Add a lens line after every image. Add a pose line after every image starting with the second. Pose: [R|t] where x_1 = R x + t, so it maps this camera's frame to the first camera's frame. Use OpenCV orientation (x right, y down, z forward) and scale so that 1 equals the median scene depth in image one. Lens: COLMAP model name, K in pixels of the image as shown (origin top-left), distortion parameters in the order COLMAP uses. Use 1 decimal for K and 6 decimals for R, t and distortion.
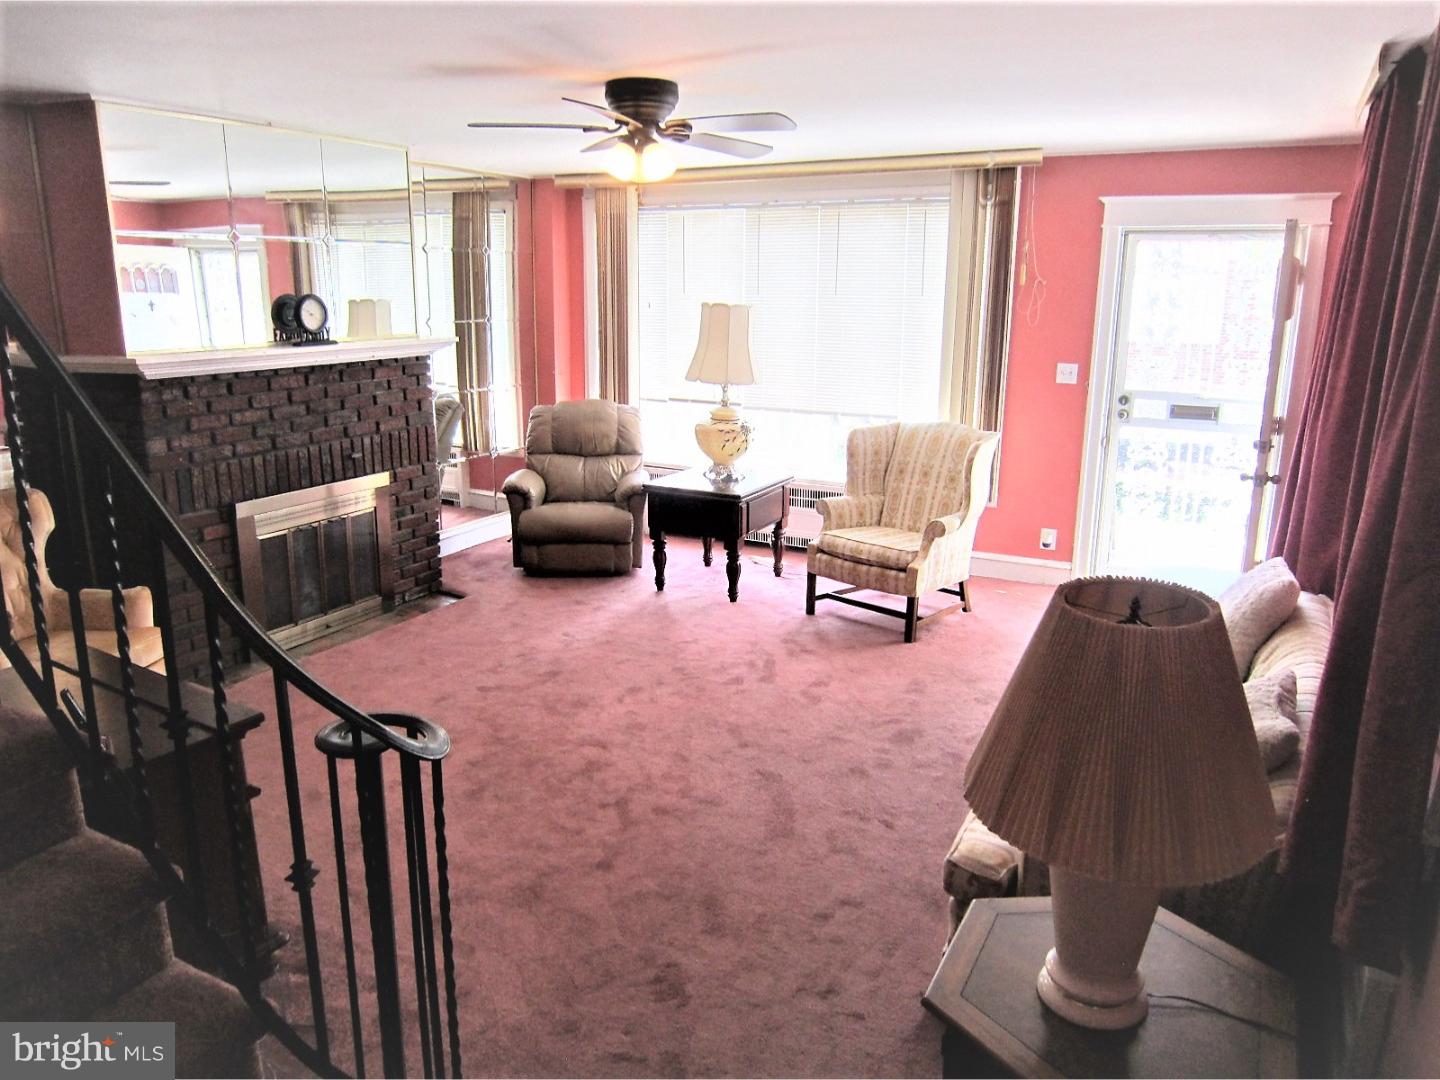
lens RADIAL K [[1019.4, 0, 721.4], [0, 1019.4, 540.6], [0, 0, 1]] dist [-0.056417, 0.013245]
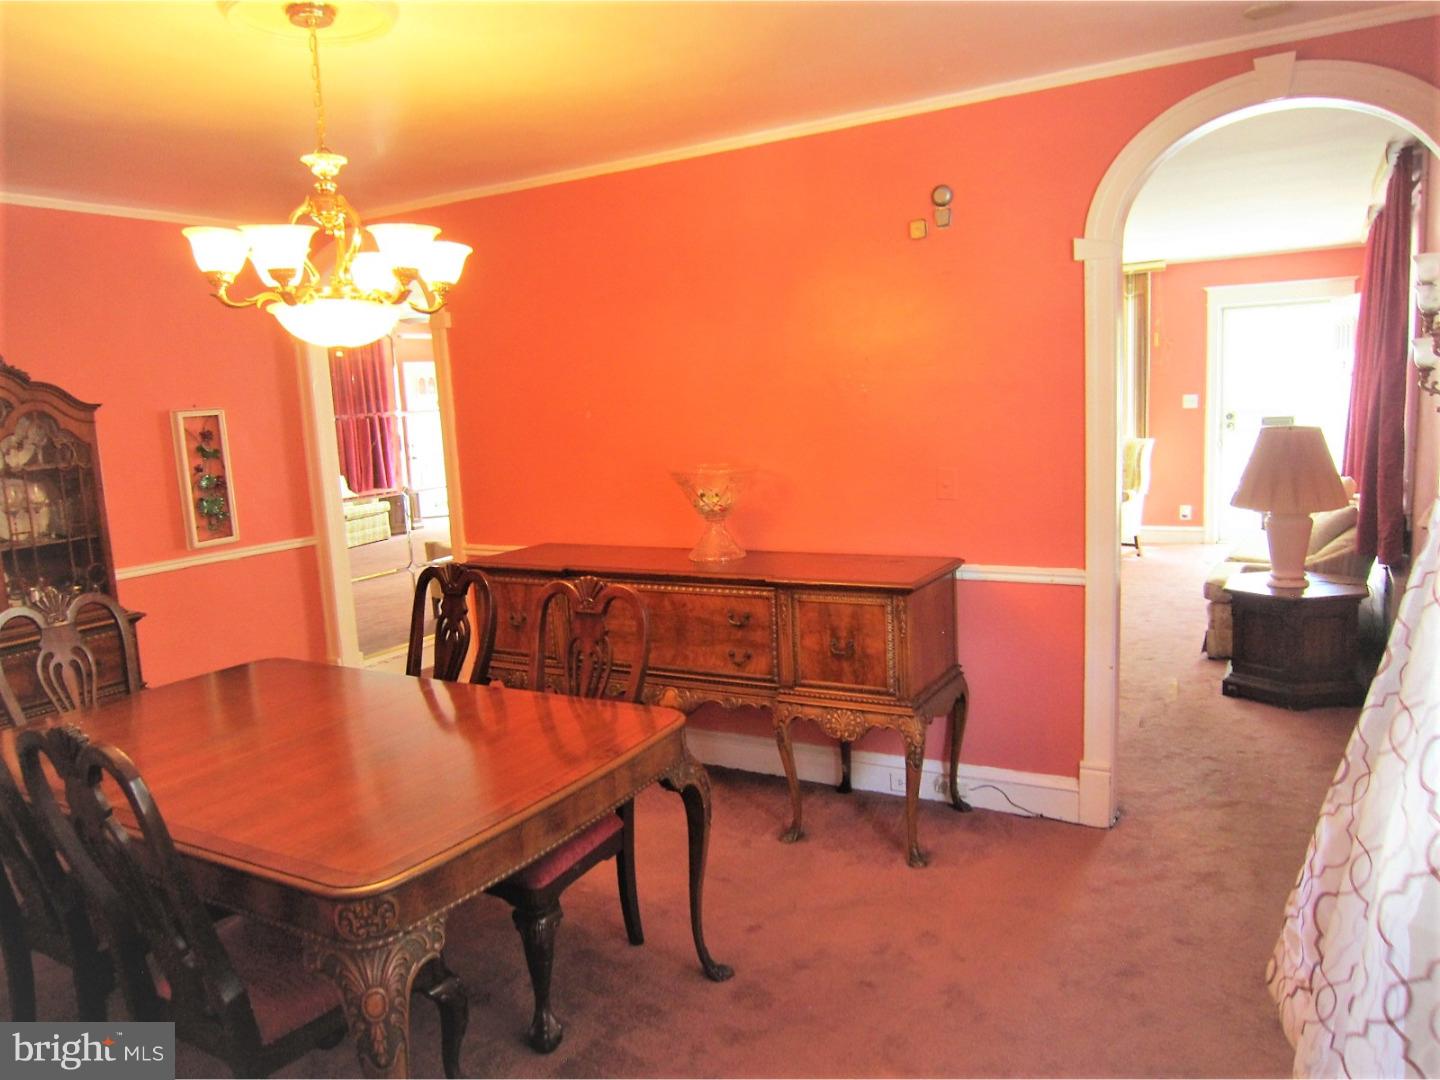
lens RADIAL K [[1019.4, 0, 721.9], [0, 1019.4, 545.0], [0, 0, 1]] dist [-0.056417, 0.013245]
pose [[0.998138, -0.046461, -0.039523, -0.225119], [0.041738, 0.992726, -0.112925, 0.137638], [0.044482, 0.111065, 0.992817, -0.370193]]
